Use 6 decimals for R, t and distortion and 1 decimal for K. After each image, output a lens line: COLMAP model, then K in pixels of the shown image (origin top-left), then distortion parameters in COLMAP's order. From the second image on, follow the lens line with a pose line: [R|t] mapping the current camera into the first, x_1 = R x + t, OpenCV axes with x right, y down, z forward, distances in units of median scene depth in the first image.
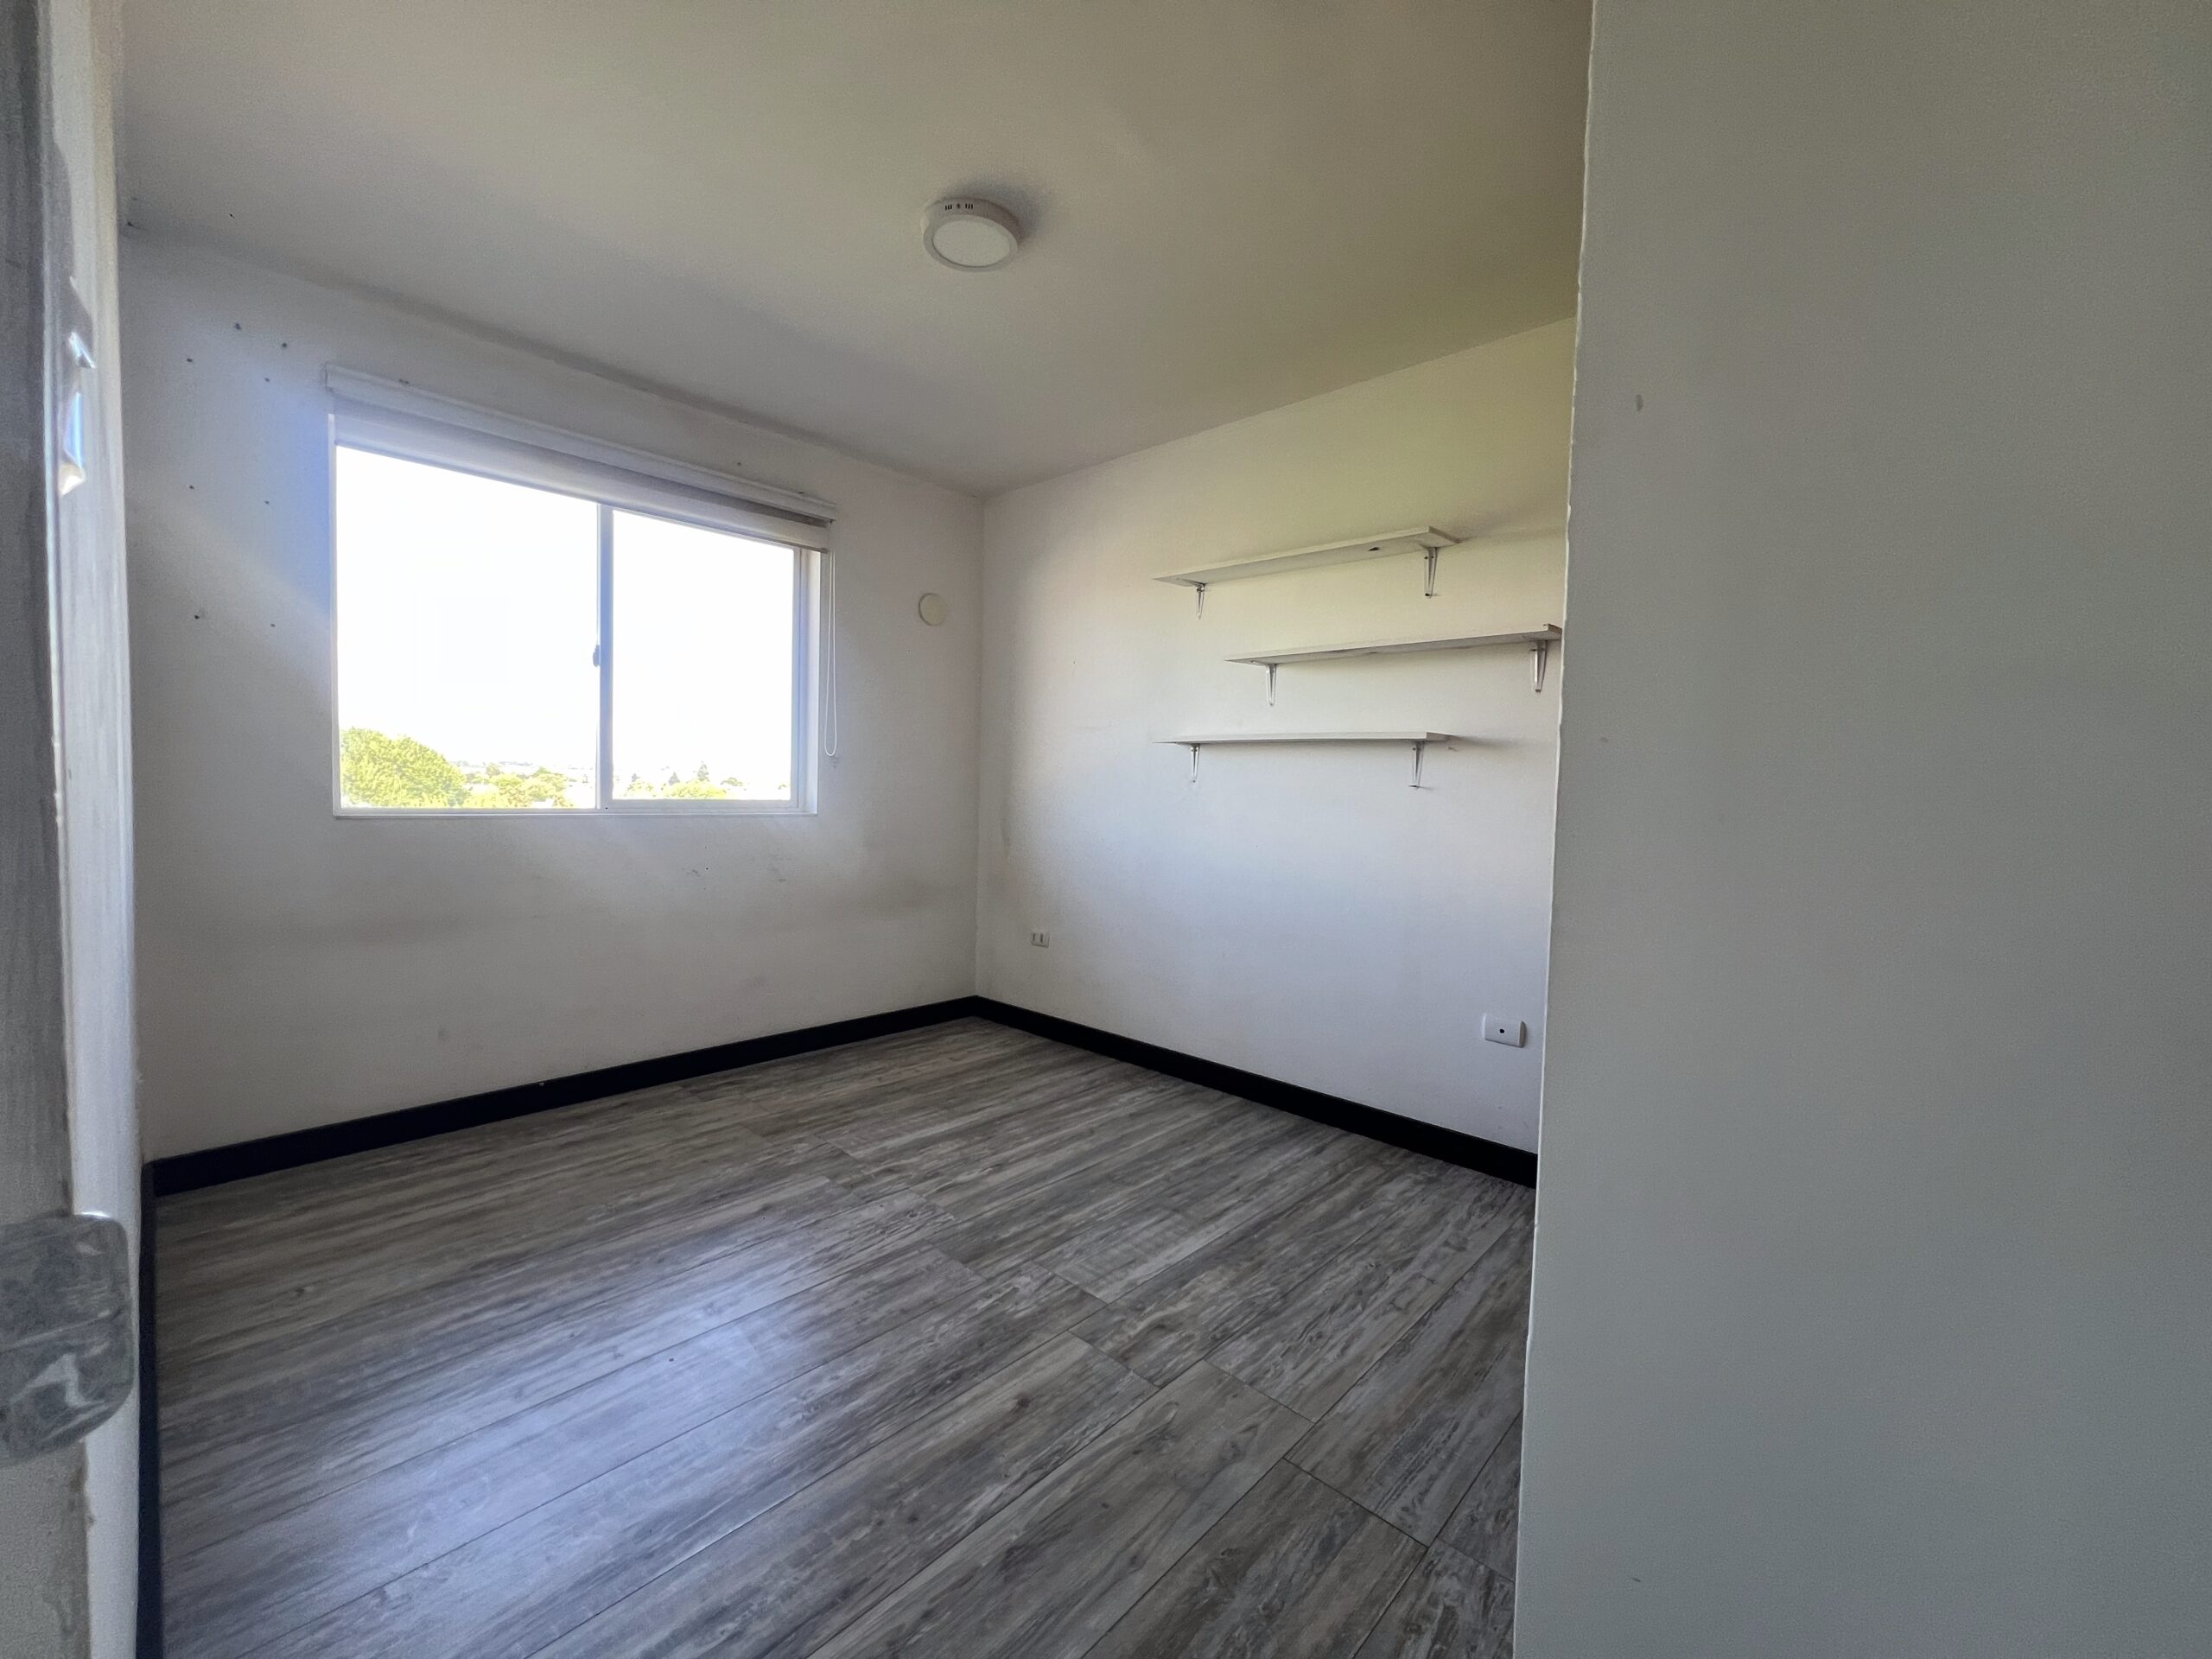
lens RADIAL K [[886.2, 0, 1102.6], [0, 886.2, 821.7], [0, 0, 1]] dist [-0.003373, 0.001009]
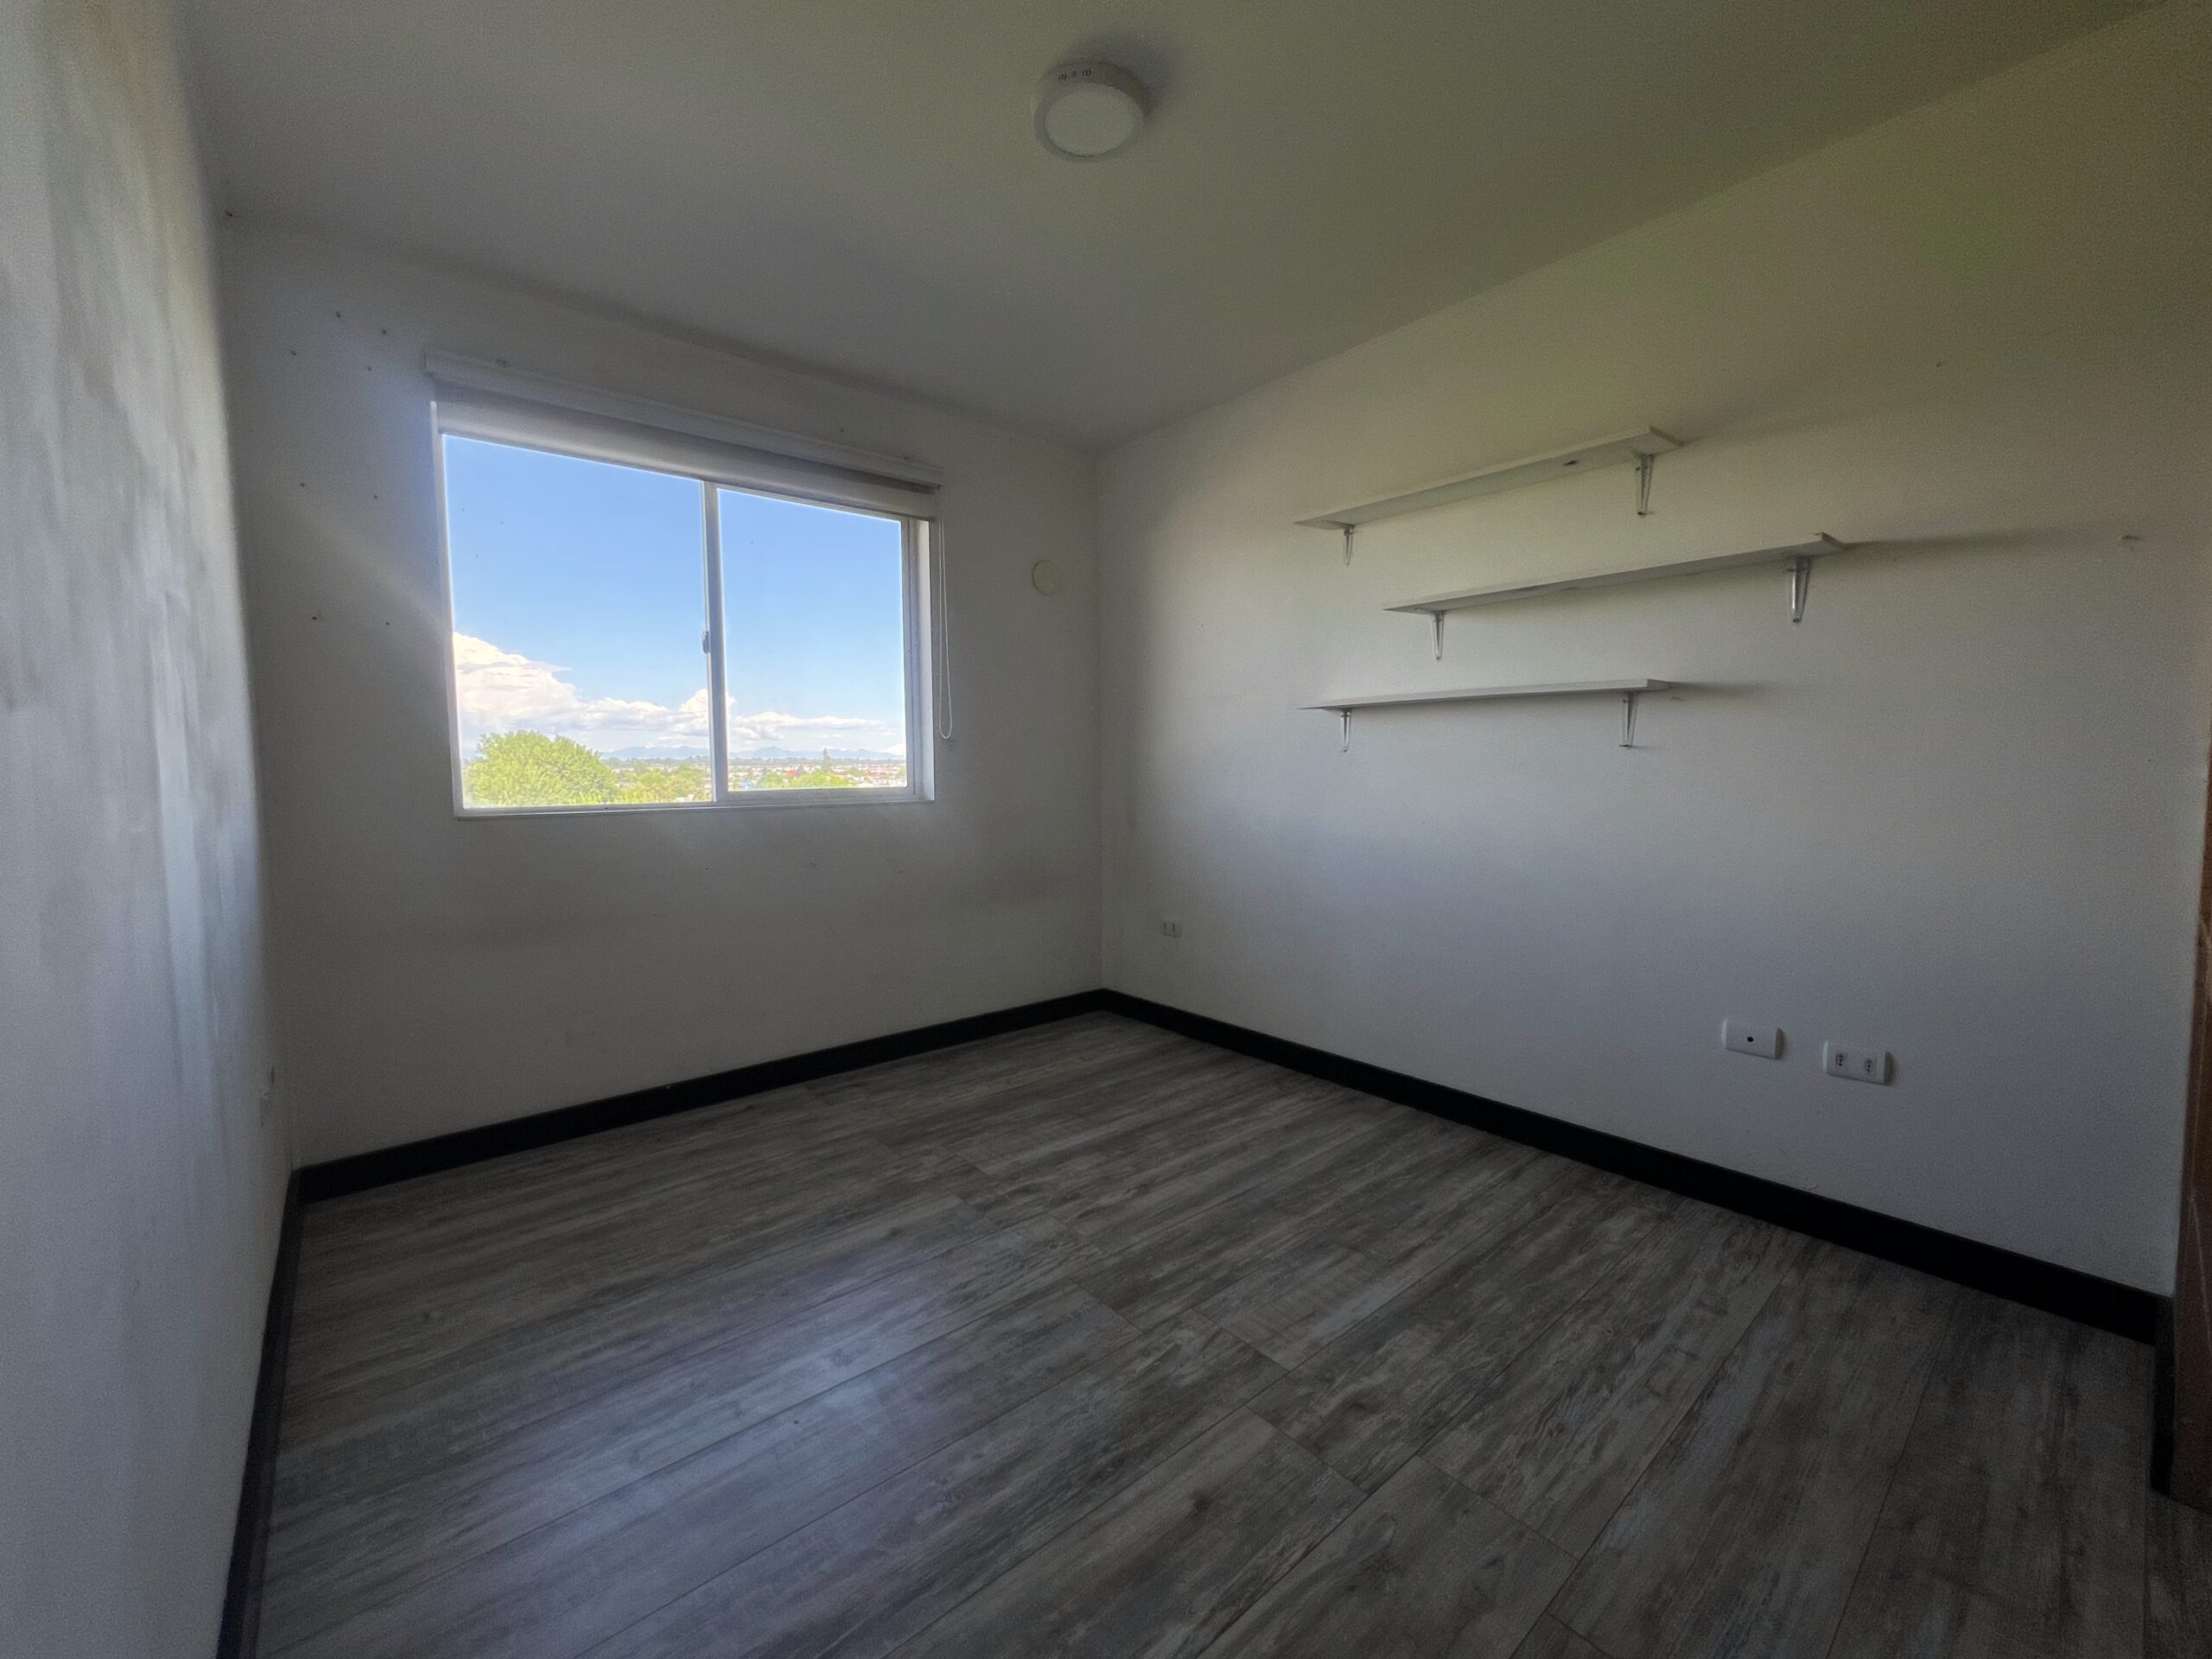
lens RADIAL K [[886.2, 0, 1102.7], [0, 886.2, 821.7], [0, 0, 1]] dist [-0.003373, 0.001009]
pose [[0.992092, -0.026577, -0.122670, -0.048285], [0.029377, 0.999346, 0.021071, -0.000706], [0.122029, -0.024508, 0.992224, 0.142096]]
